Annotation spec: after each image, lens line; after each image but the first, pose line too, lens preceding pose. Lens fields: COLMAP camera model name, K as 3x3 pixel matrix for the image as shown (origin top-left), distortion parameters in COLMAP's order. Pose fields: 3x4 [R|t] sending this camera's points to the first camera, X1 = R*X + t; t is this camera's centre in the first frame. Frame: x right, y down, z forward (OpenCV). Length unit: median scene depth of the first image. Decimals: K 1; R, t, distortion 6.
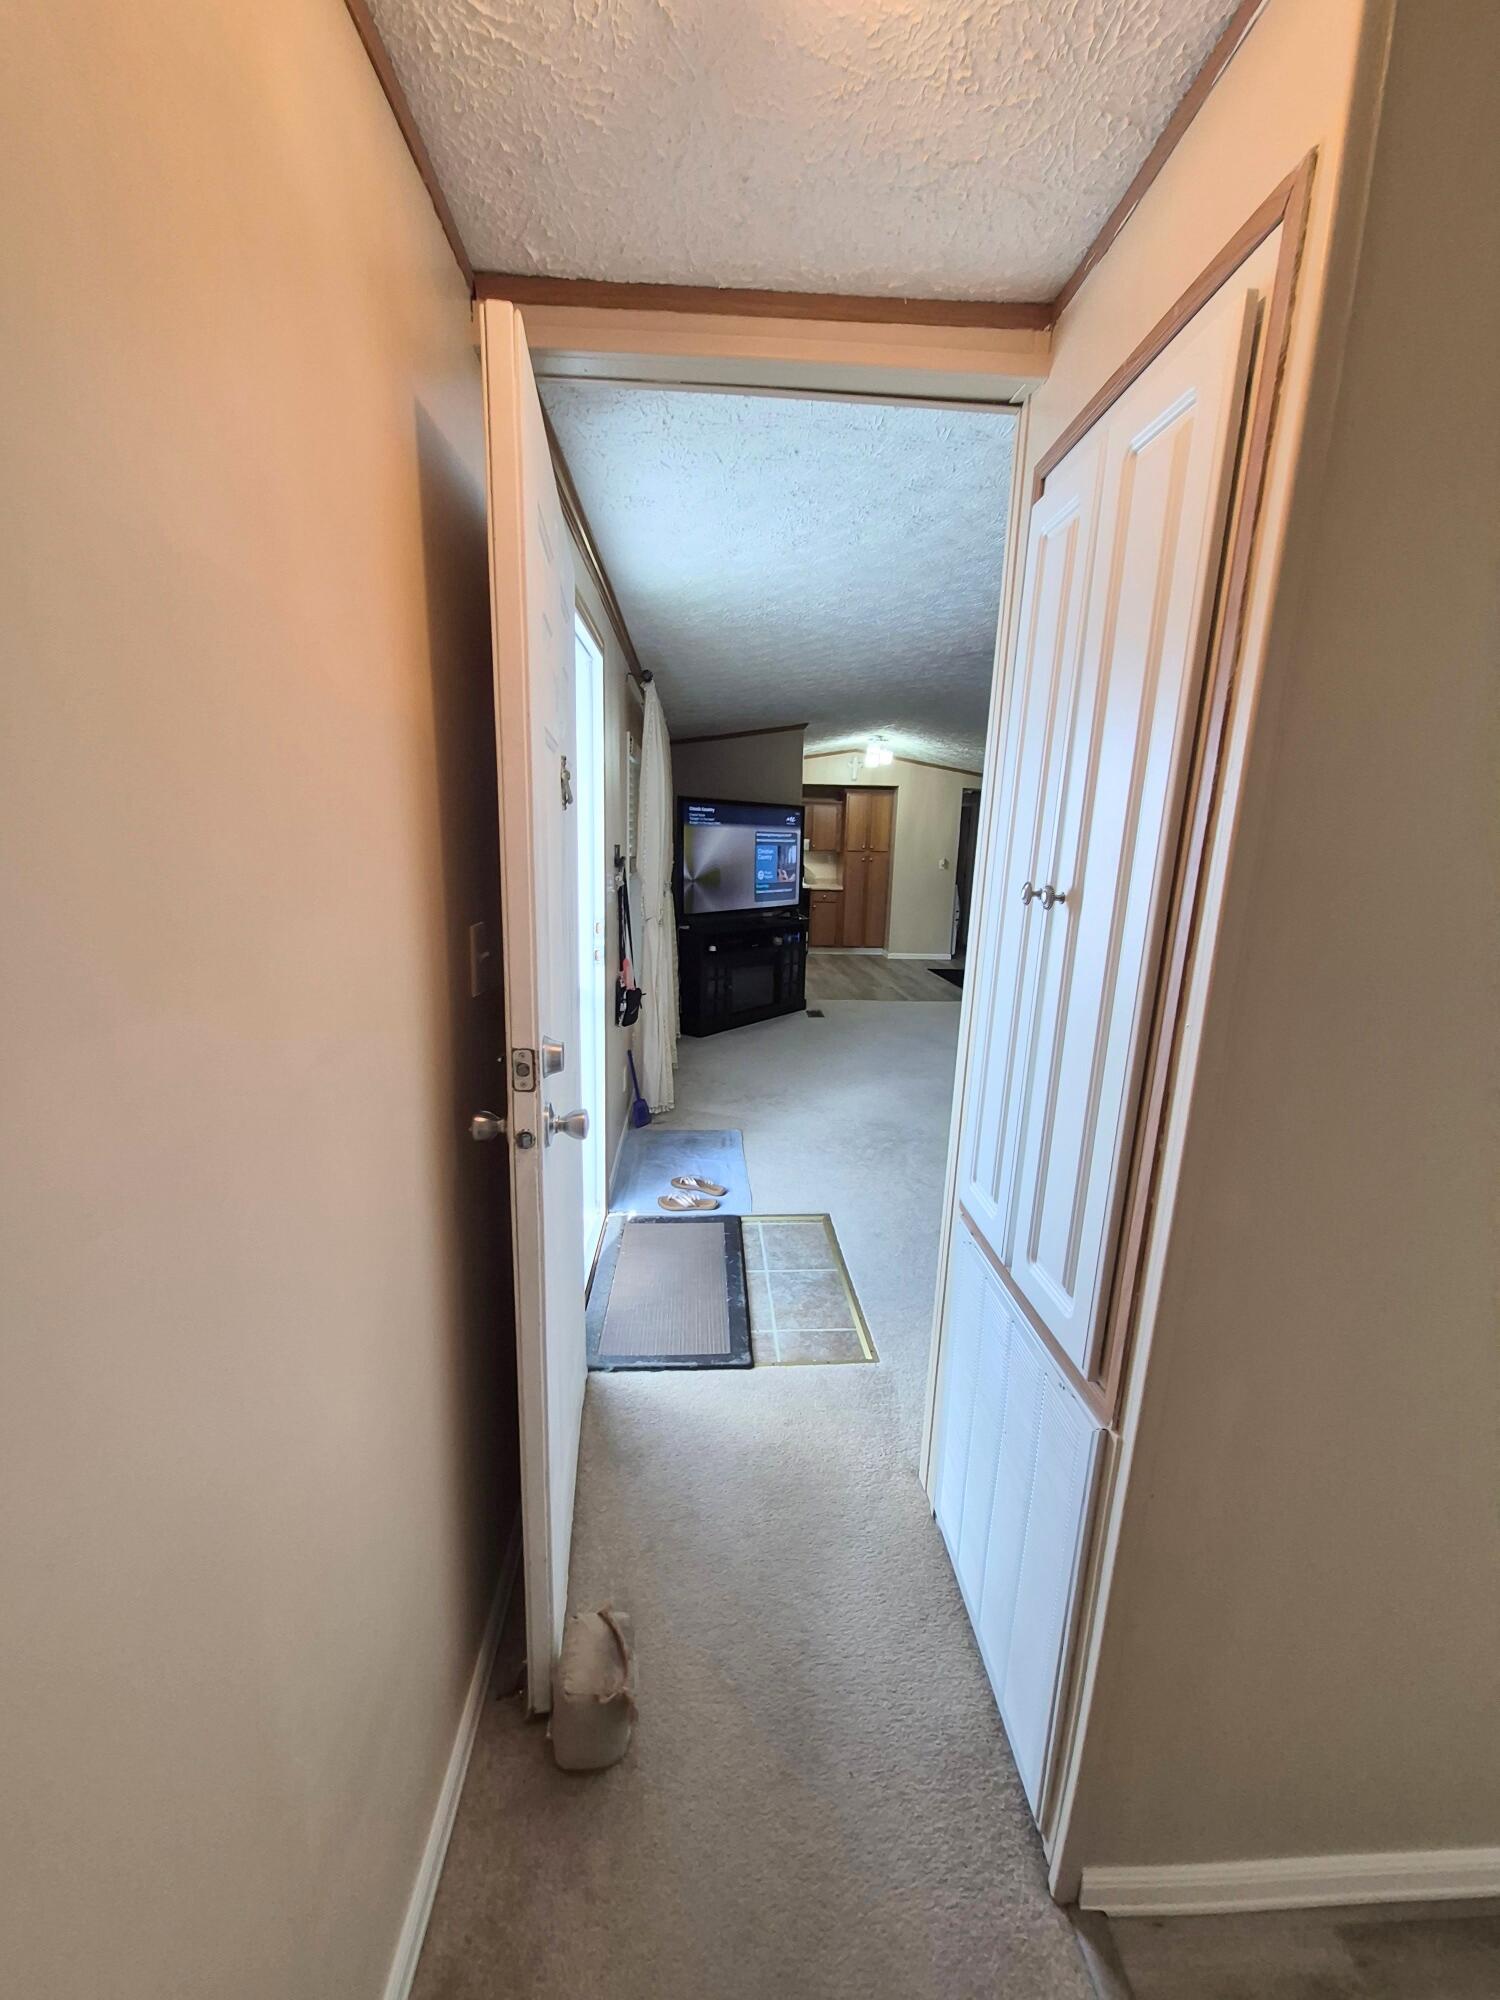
lens RADIAL K [[772.0, 0, 750.0], [0, 772.0, 1000.0], [0, 0, 1]] dist [0.000101, 0.000011]
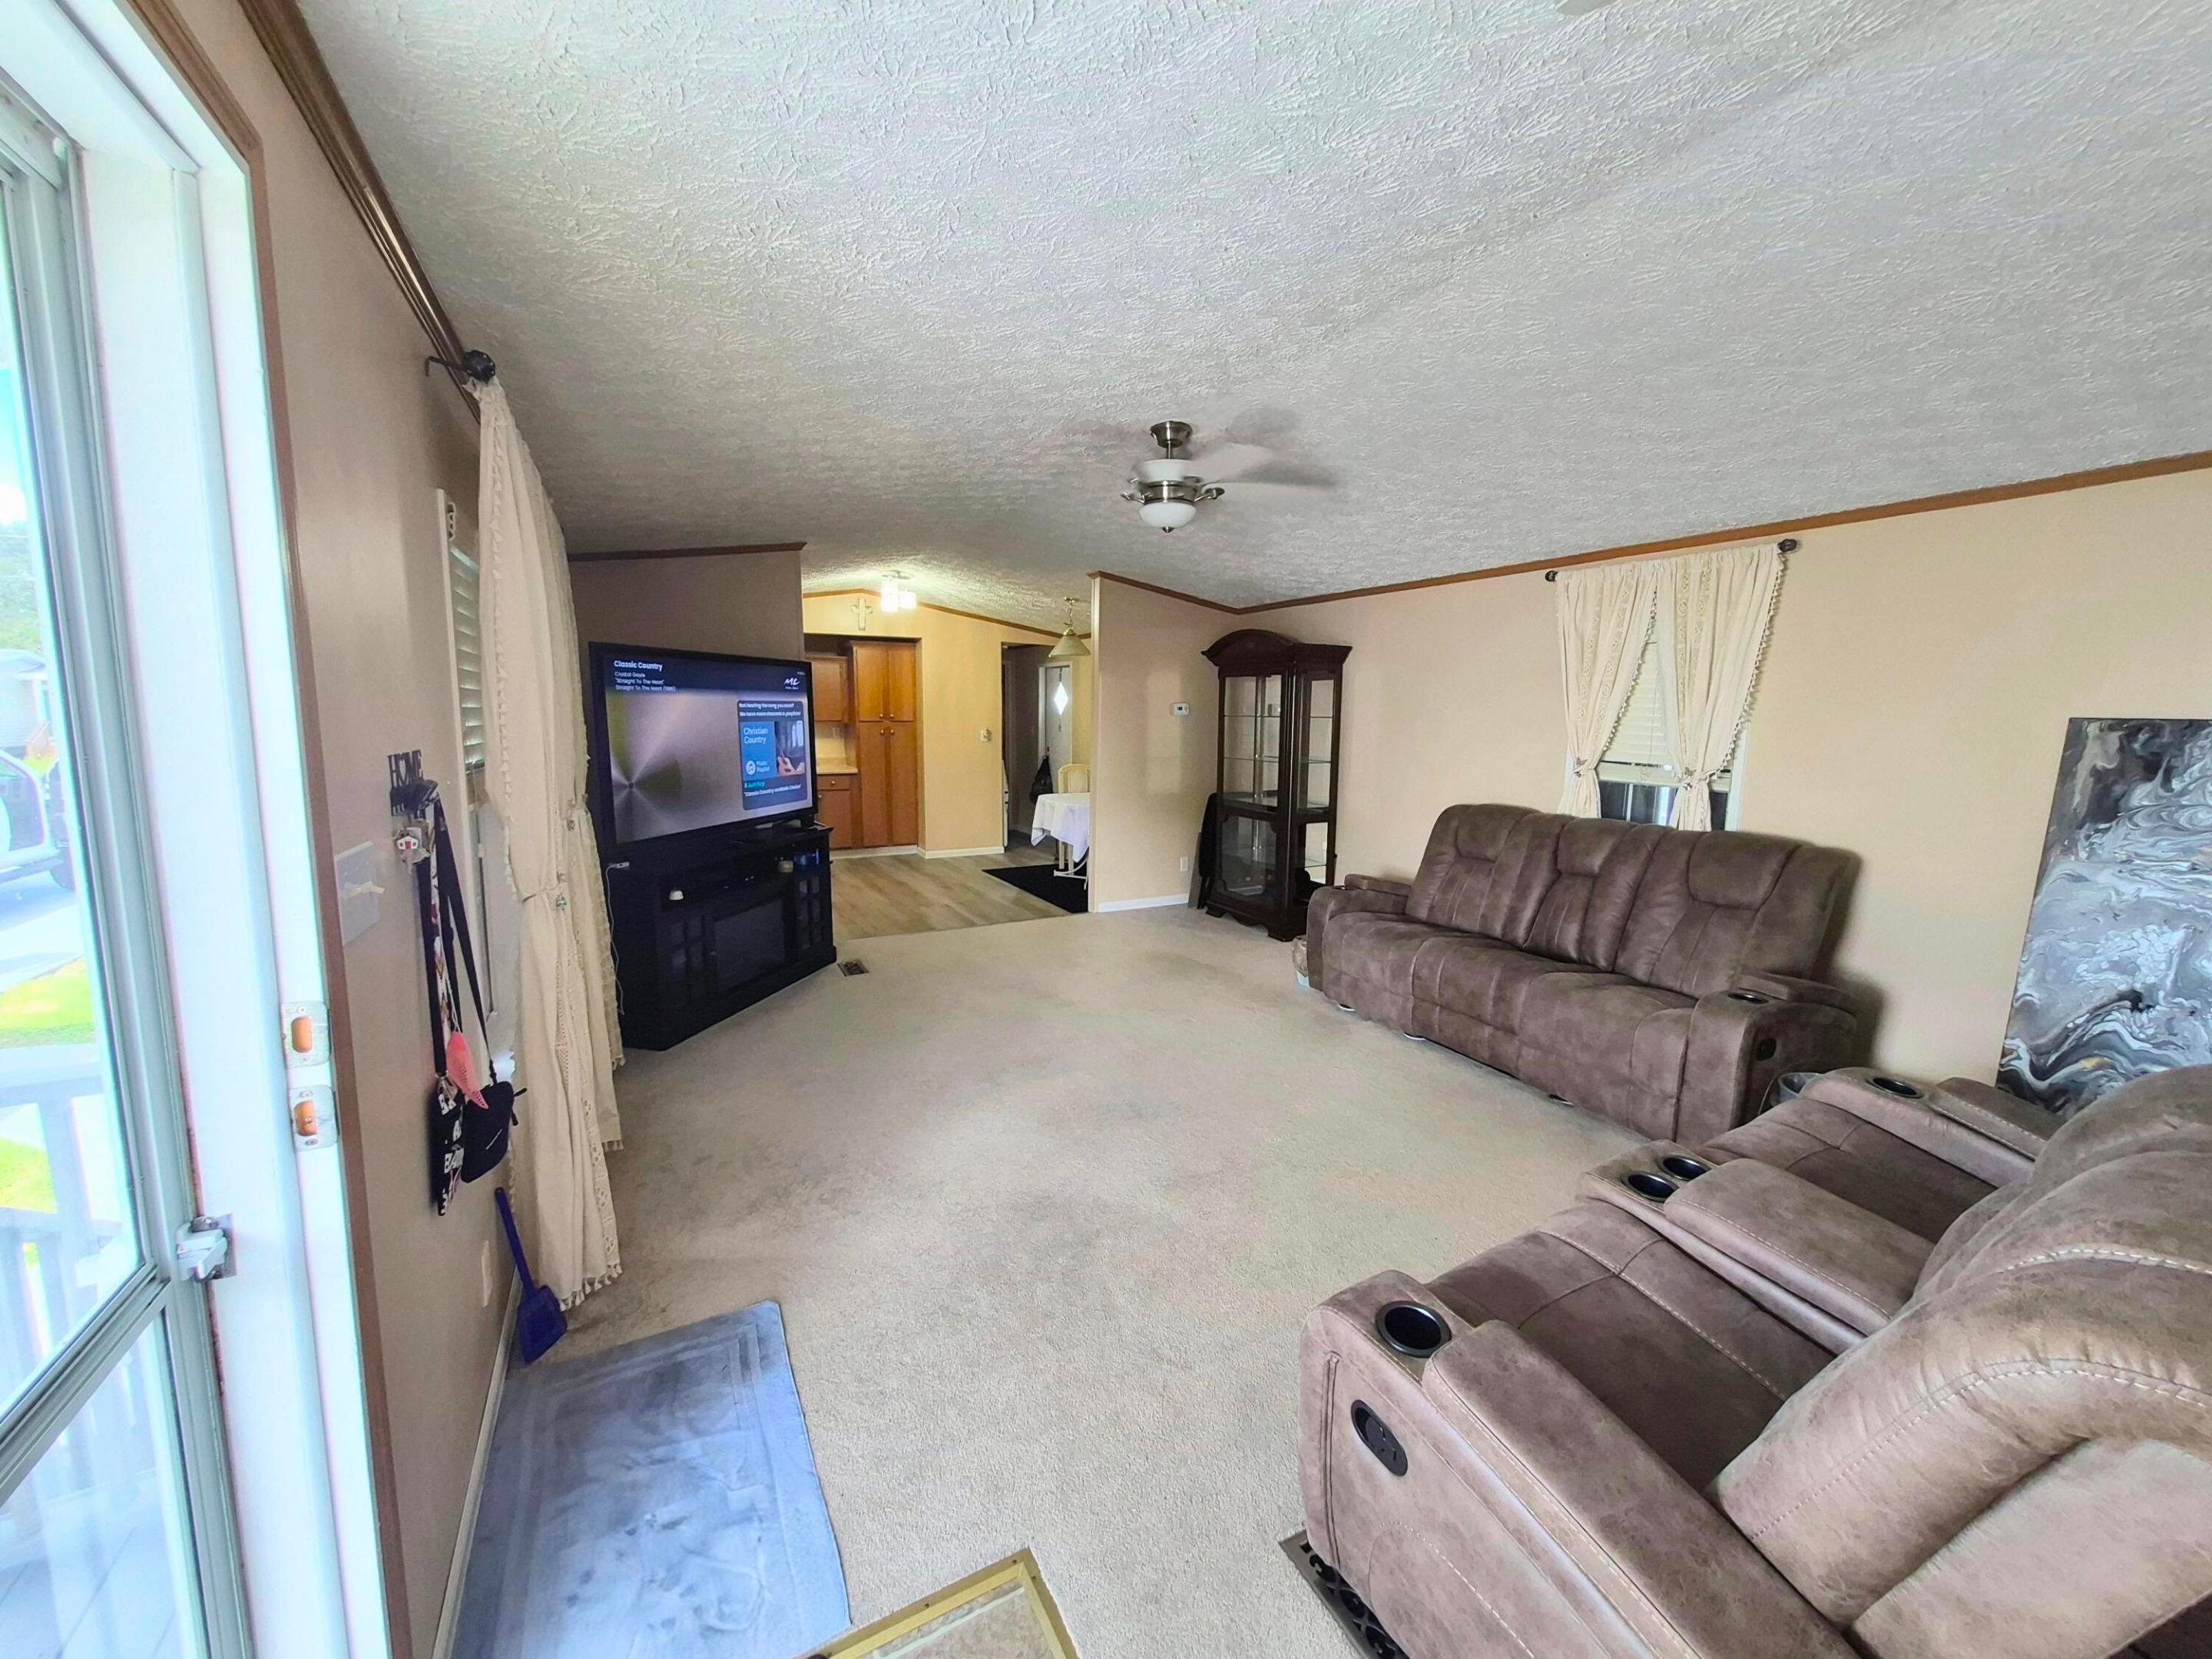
lens RADIAL K [[853.8, 0, 1111.0], [0, 853.8, 821.1], [0, 0, 1]] dist [0.000101, 0.000011]
pose [[0.904336, -0.069884, 0.421062, -0.016695], [0.096805, 0.994379, -0.042876, -0.057645], [-0.415699, 0.079535, 0.906018, 0.233338]]
